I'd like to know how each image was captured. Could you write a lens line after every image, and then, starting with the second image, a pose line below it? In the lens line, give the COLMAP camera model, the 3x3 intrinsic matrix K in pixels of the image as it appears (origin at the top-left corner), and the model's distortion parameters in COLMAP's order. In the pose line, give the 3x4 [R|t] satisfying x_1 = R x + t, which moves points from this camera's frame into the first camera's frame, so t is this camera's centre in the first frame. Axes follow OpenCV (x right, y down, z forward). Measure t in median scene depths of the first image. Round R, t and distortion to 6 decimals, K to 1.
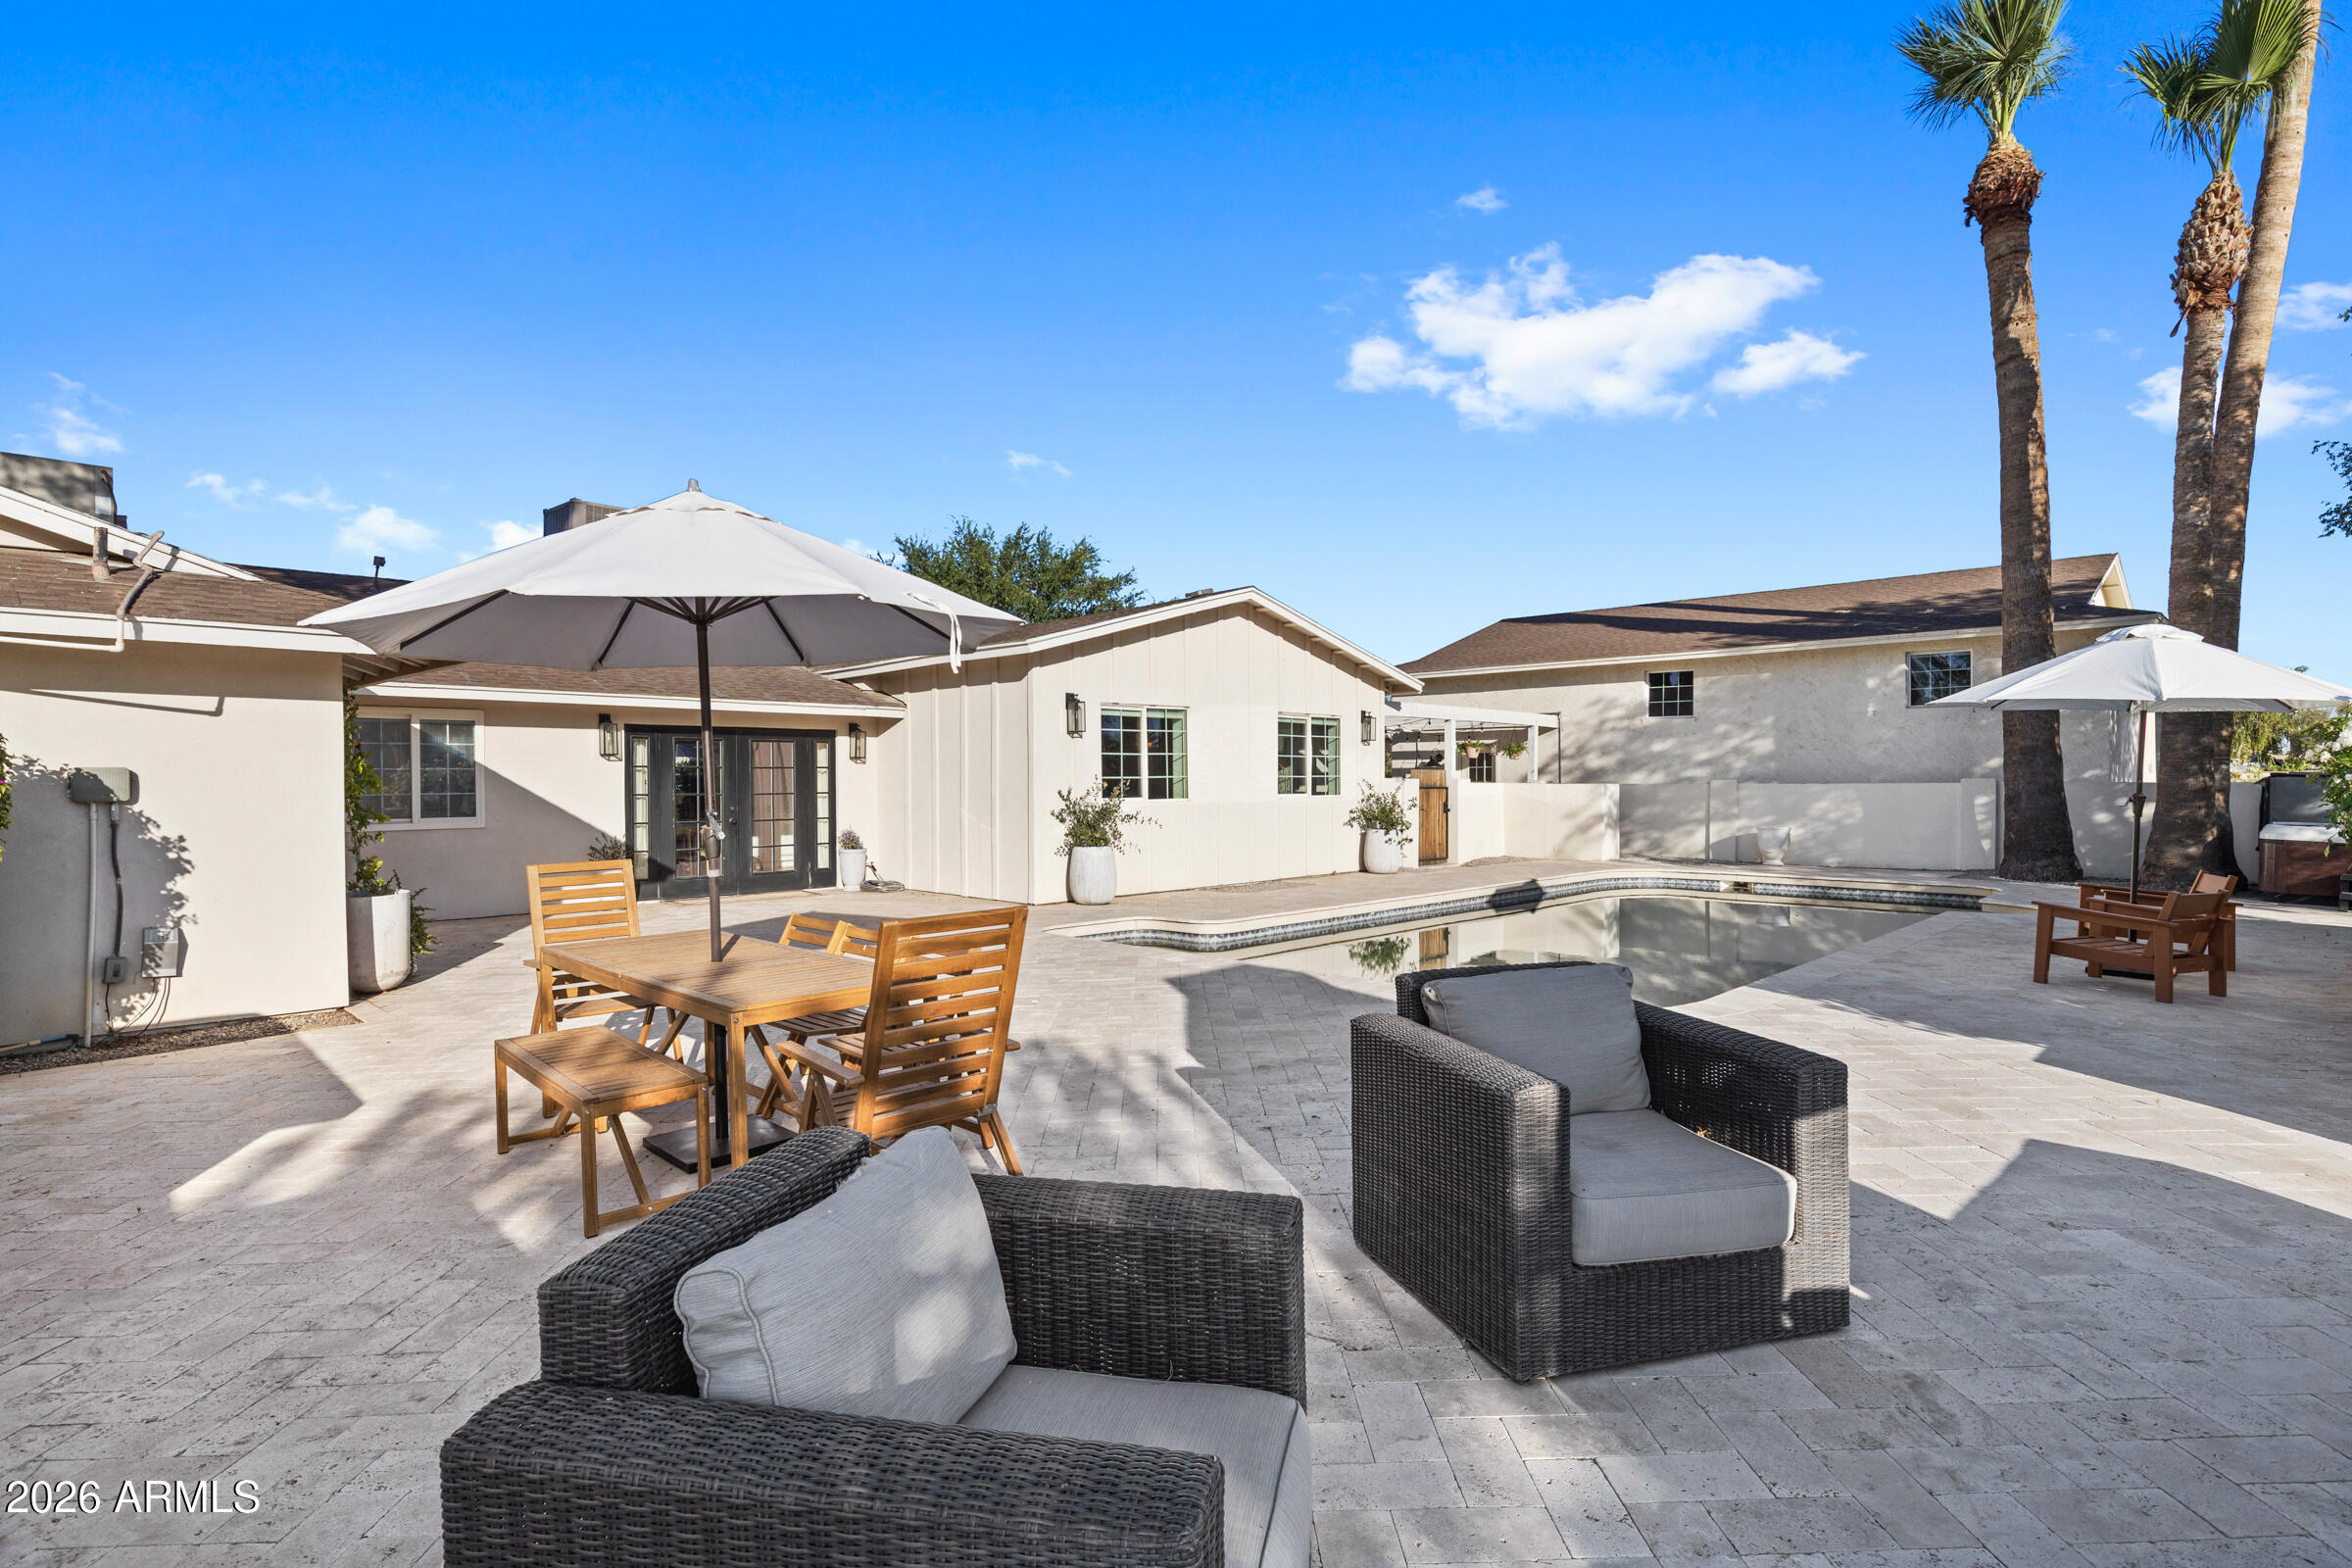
lens RADIAL K [[1156.1, 0, 1169.0], [0, 1156.1, 792.0], [0, 0, 1]] dist [-0.001698, 0.000655]
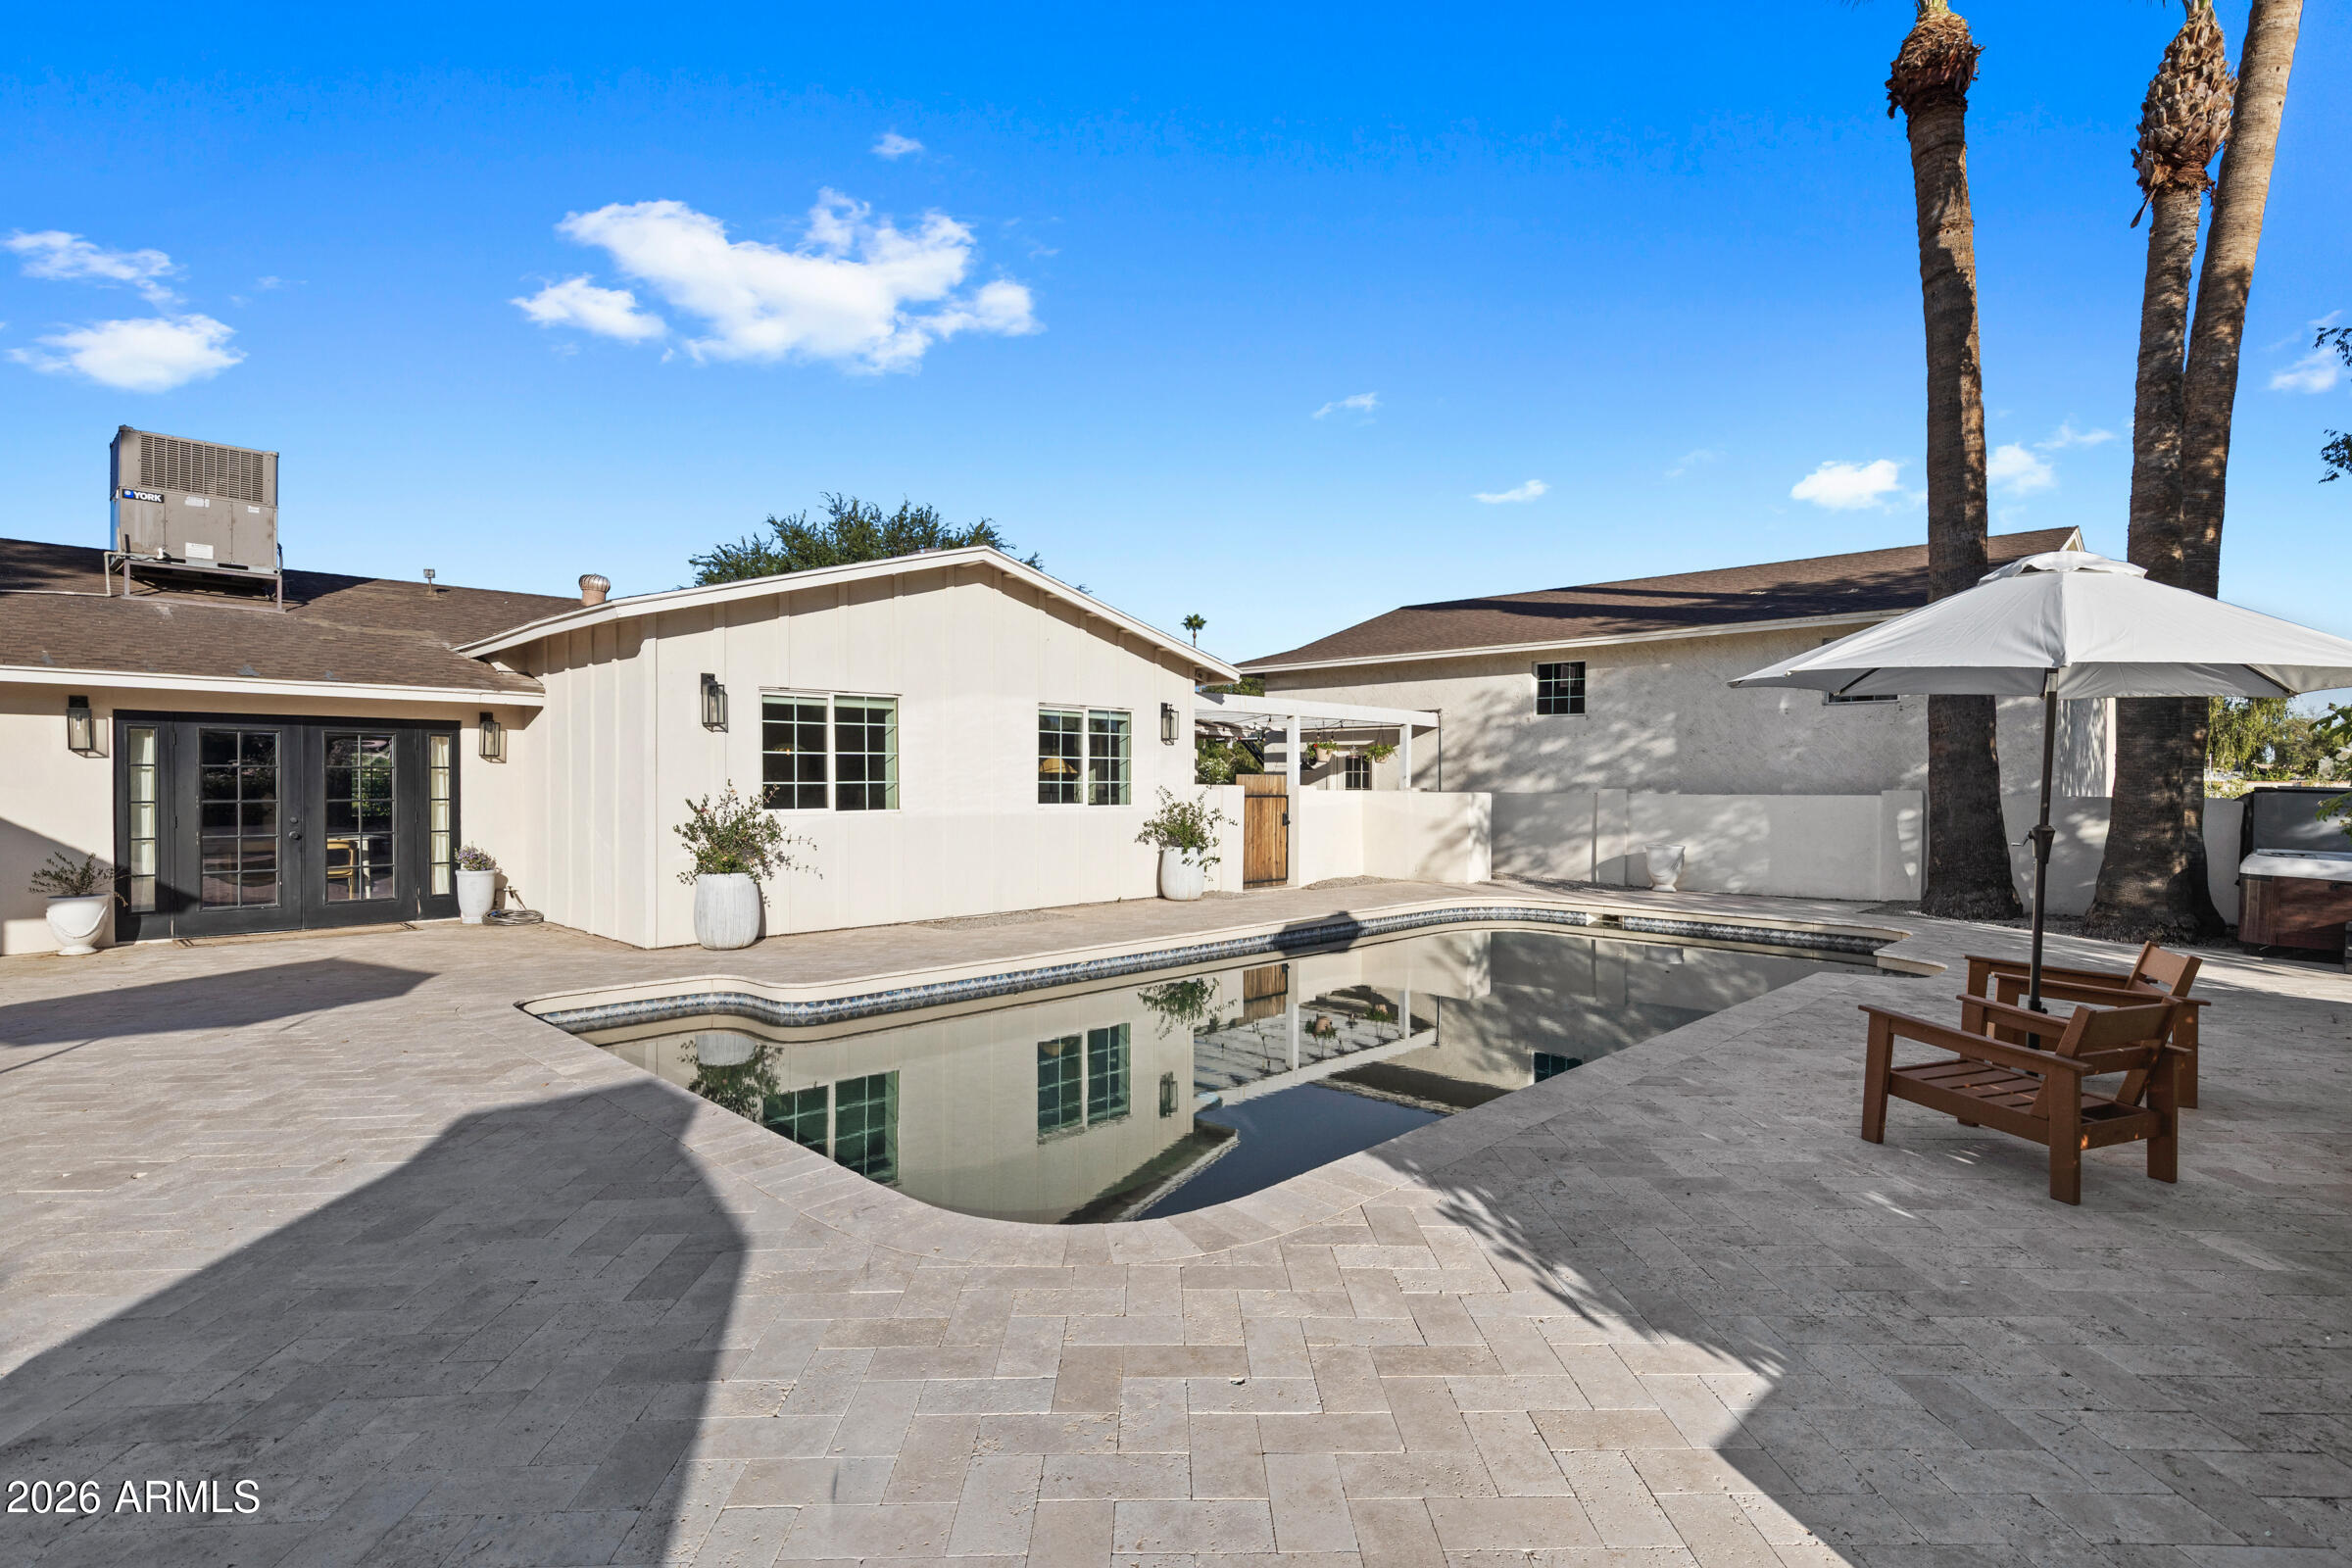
lens RADIAL K [[1156.1, 0, 1161.6], [0, 1156.1, 792.5], [0, 0, 1]] dist [-0.001698, 0.000655]
pose [[0.999972, 0.006178, 0.004128, 0.182486], [-0.006182, 0.999980, 0.000959, -0.007542], [-0.004122, -0.000985, 0.999991, 0.191932]]
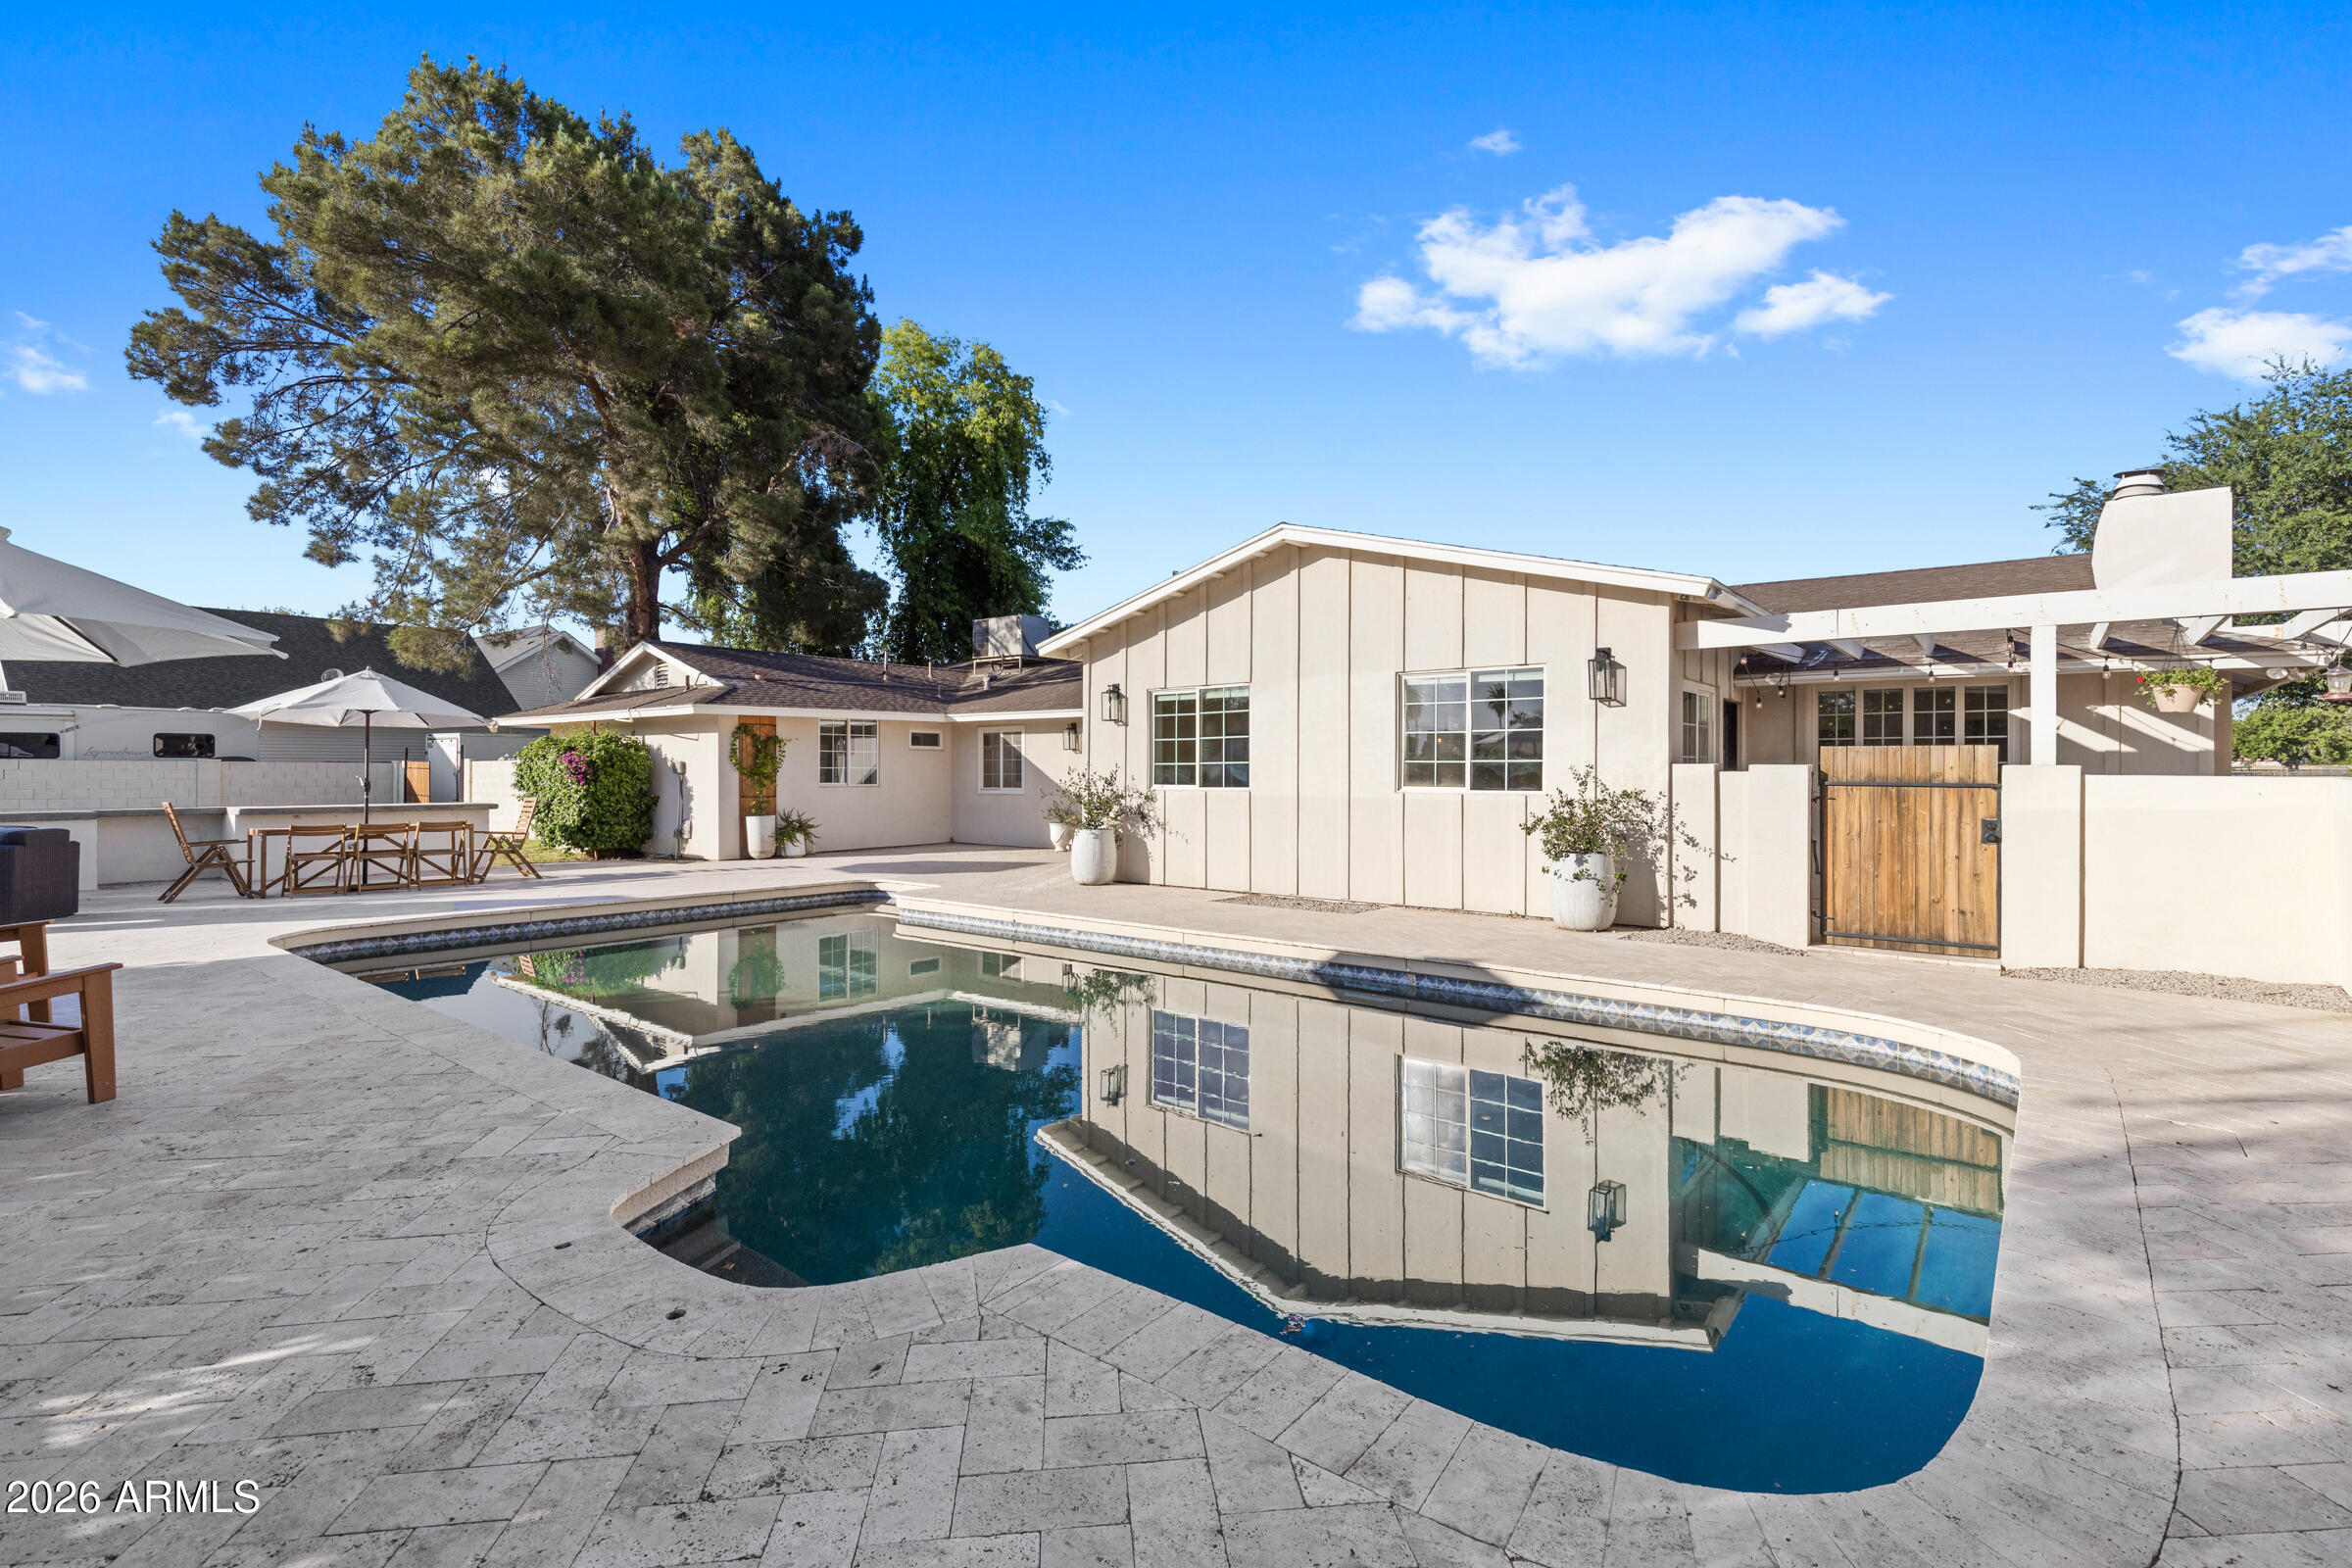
lens RADIAL K [[1069.1, 0, 1179.7], [0, 1069.1, 764.1], [0, 0, 1]] dist [0.000209, 0.000015]
pose [[0.089138, -0.000641, -0.996019, 0.765427], [-0.010476, 0.999944, -0.001581, -0.009685], [0.995964, 0.010576, 0.089127, 0.825841]]
